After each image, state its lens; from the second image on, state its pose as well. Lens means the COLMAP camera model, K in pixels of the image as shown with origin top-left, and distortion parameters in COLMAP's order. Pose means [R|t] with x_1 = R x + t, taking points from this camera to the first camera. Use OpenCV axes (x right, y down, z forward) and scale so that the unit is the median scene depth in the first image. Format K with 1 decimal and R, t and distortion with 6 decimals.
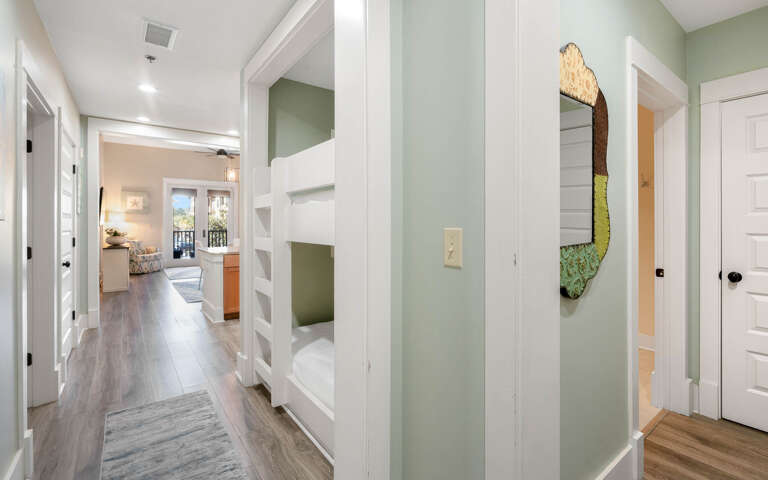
lens RADIAL K [[348.4, 0, 383.0], [0, 348.4, 225.1], [0, 0, 1]] dist [-0.003320, -0.000190]
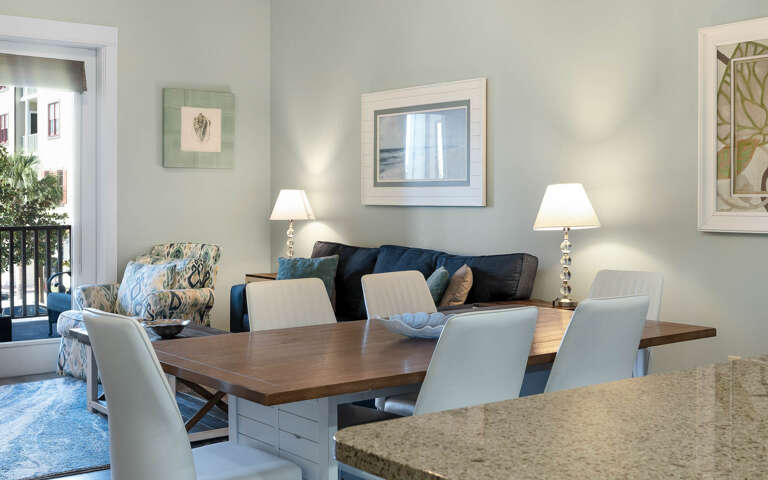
lens RADIAL K [[947.0, 0, 383.8], [0, 947.0, 209.7], [0, 0, 1]] dist [0.004423, 0.001769]
pose [[0.999723, -0.001211, 0.023504, -0.300336], [0.001093, 0.999987, 0.005030, -0.001235], [-0.023509, -0.005003, 0.999711, 0.418654]]
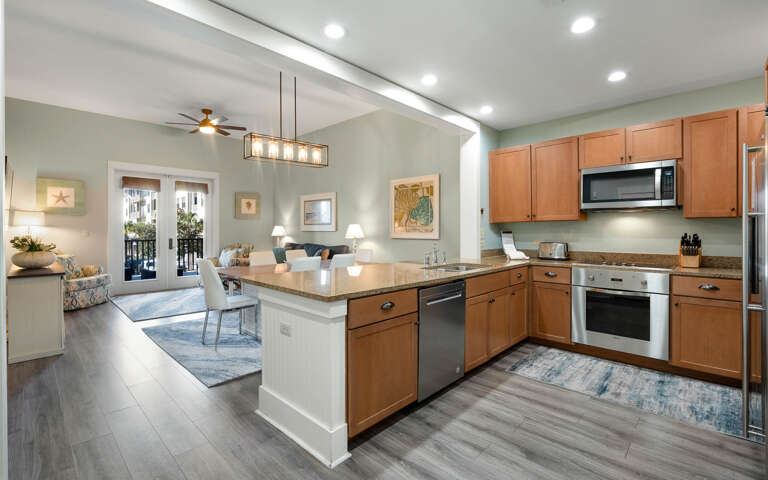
lens RADIAL K [[346.6, 0, 382.8], [0, 346.6, 231.4], [0, 0, 1]] dist [-0.000886, 0.000062]
pose [[0.986810, -0.002069, 0.161870, -0.237697], [0.002128, 0.999998, -0.000188, 0.000661], [-0.161869, 0.000530, 0.986812, 0.280953]]
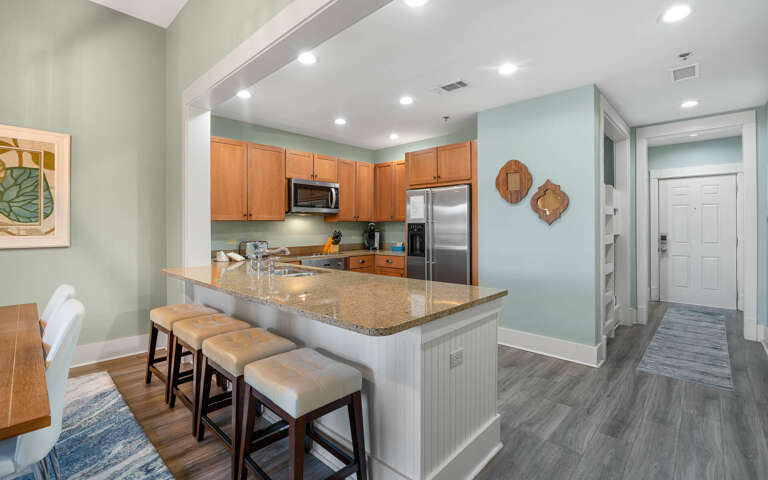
lens RADIAL K [[348.4, 0, 383.0], [0, 348.4, 225.1], [0, 0, 1]] dist [-0.003320, -0.000190]
pose [[-0.171899, 0.003699, 0.985108, -0.448345], [0.006504, 0.999975, -0.002620, -0.004217], [-0.985093, 0.005957, -0.171919, 0.605680]]
